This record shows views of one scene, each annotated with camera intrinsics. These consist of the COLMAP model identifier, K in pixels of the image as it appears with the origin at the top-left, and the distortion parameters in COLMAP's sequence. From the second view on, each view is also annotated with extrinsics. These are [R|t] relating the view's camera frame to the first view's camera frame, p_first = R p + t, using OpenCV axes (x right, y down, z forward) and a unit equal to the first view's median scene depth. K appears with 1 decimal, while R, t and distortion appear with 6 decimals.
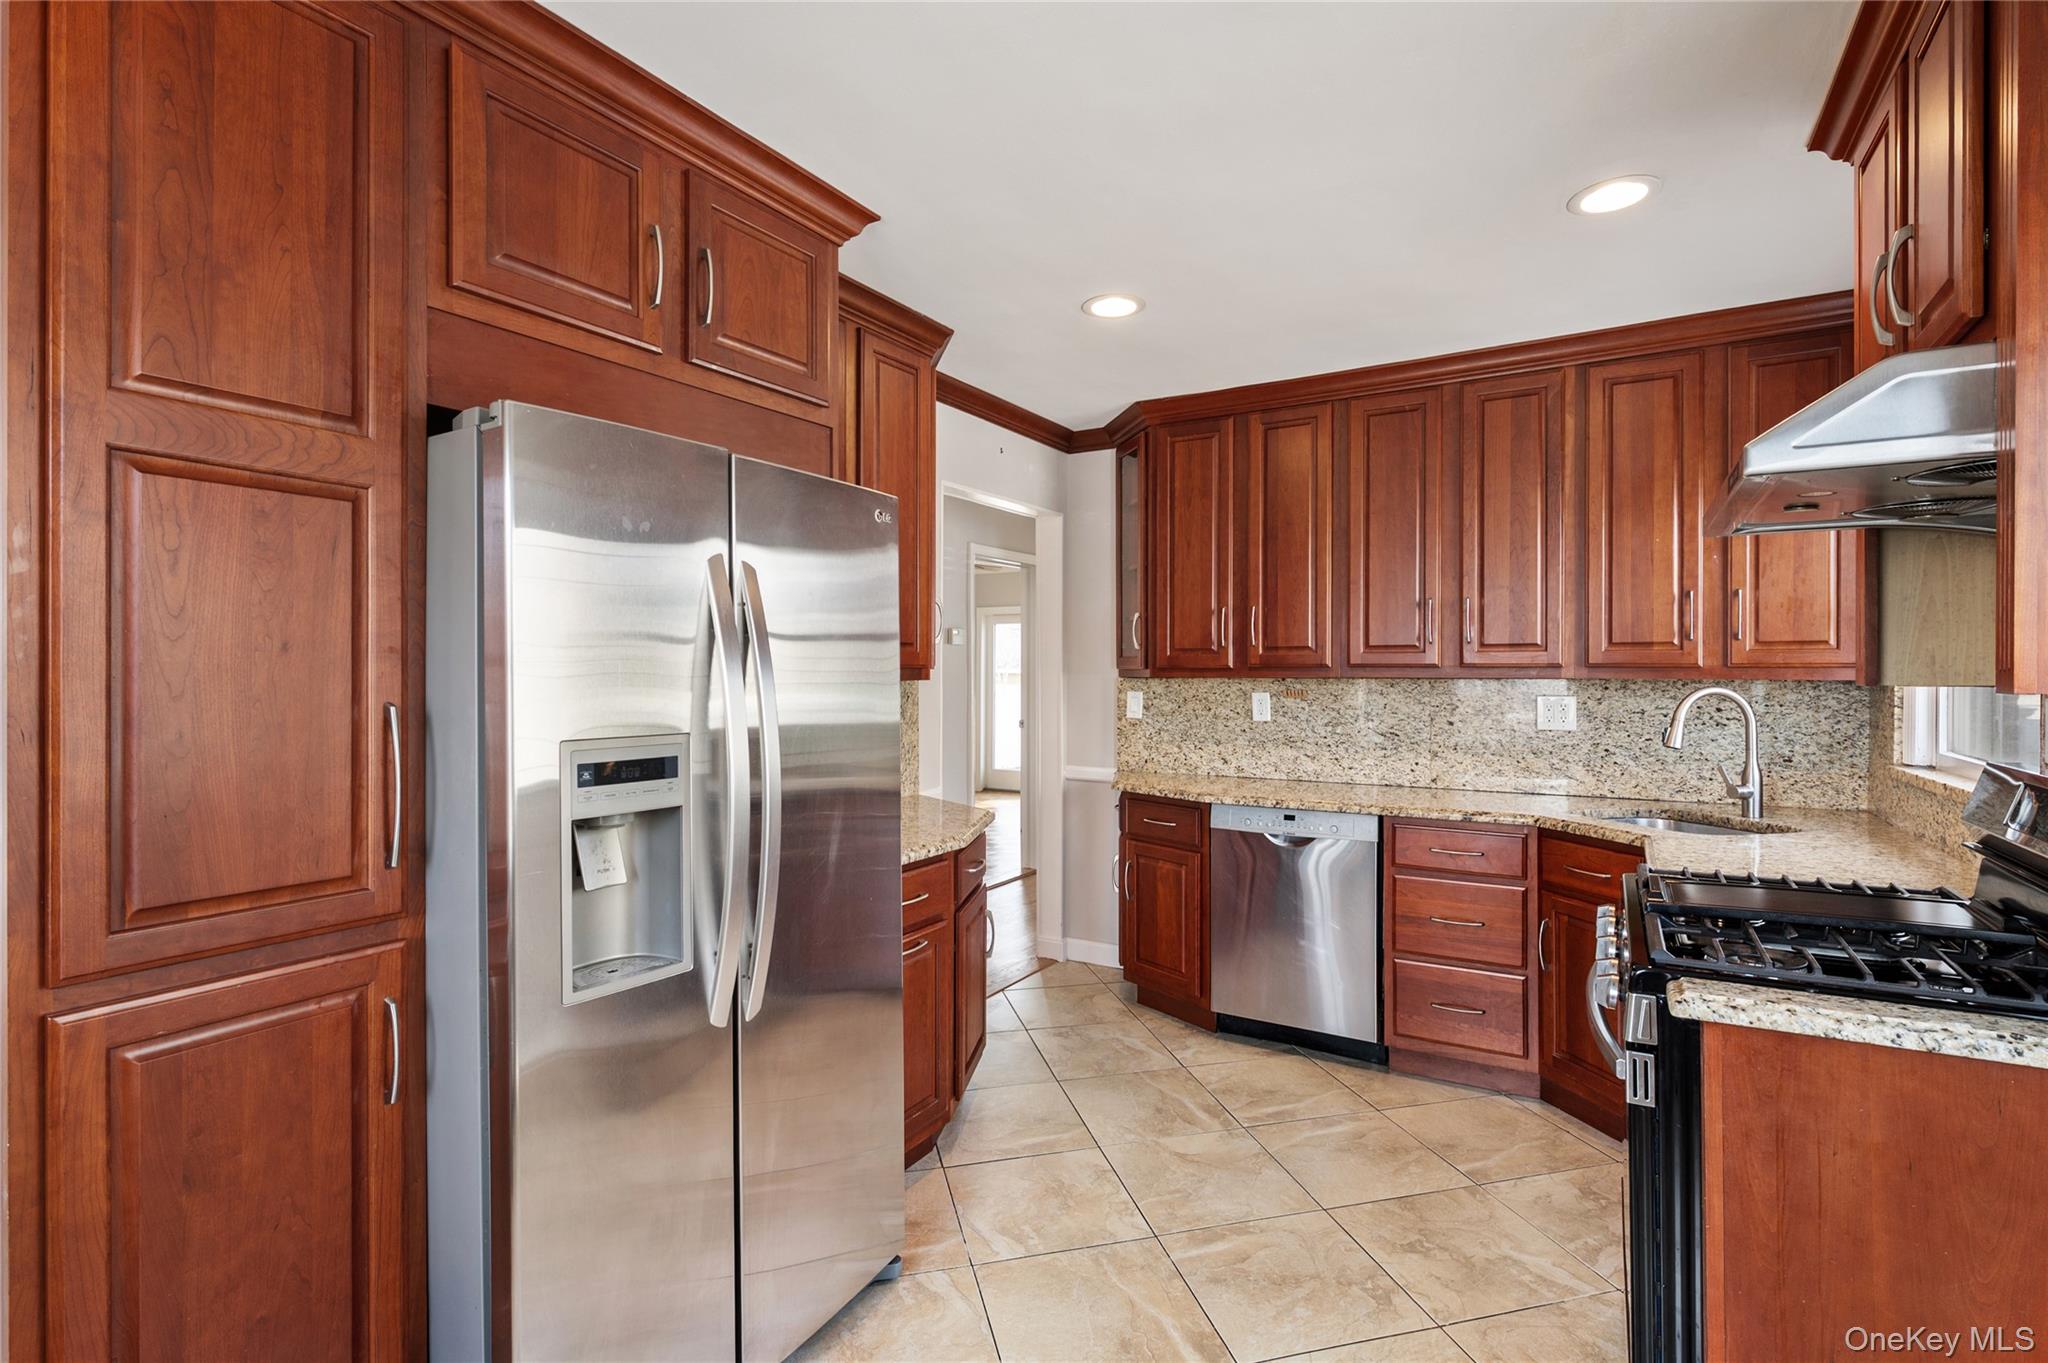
lens RADIAL K [[976.6, 0, 1026.4], [0, 976.6, 671.6], [0, 0, 1]] dist [0.000403, -0.000072]
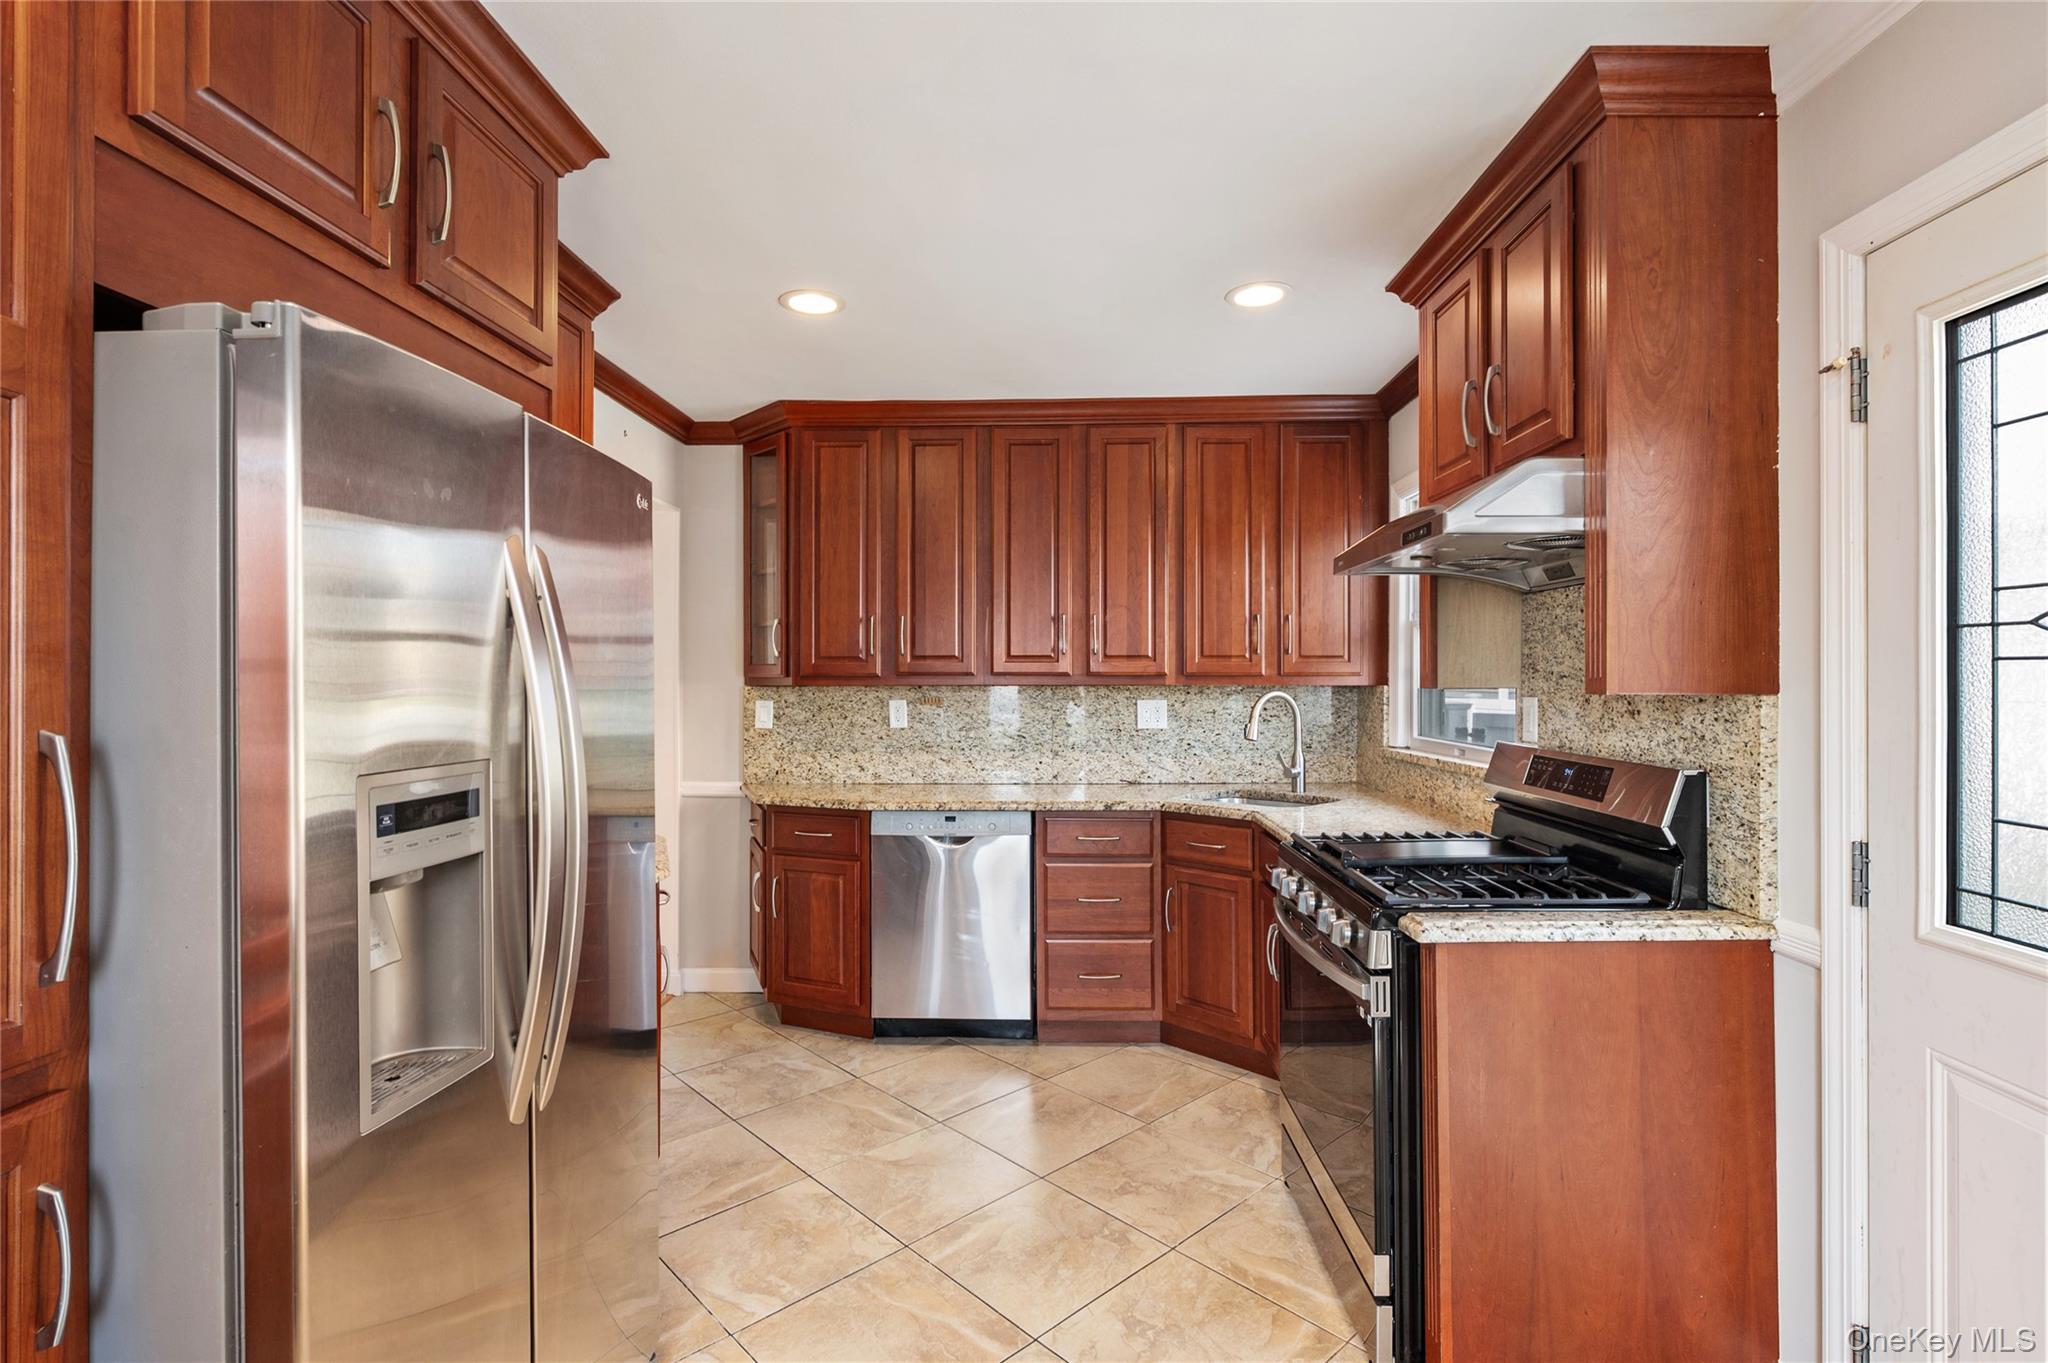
lens RADIAL K [[975.2, 0, 1030.6], [0, 975.2, 673.6], [0, 0, 1]] dist [0.000686, -0.000256]
pose [[0.870120, 0.001262, 0.492837, -0.181942], [0.001754, 0.999982, -0.005658, -0.000410], [-0.492836, 0.005787, 0.870103, 0.049602]]
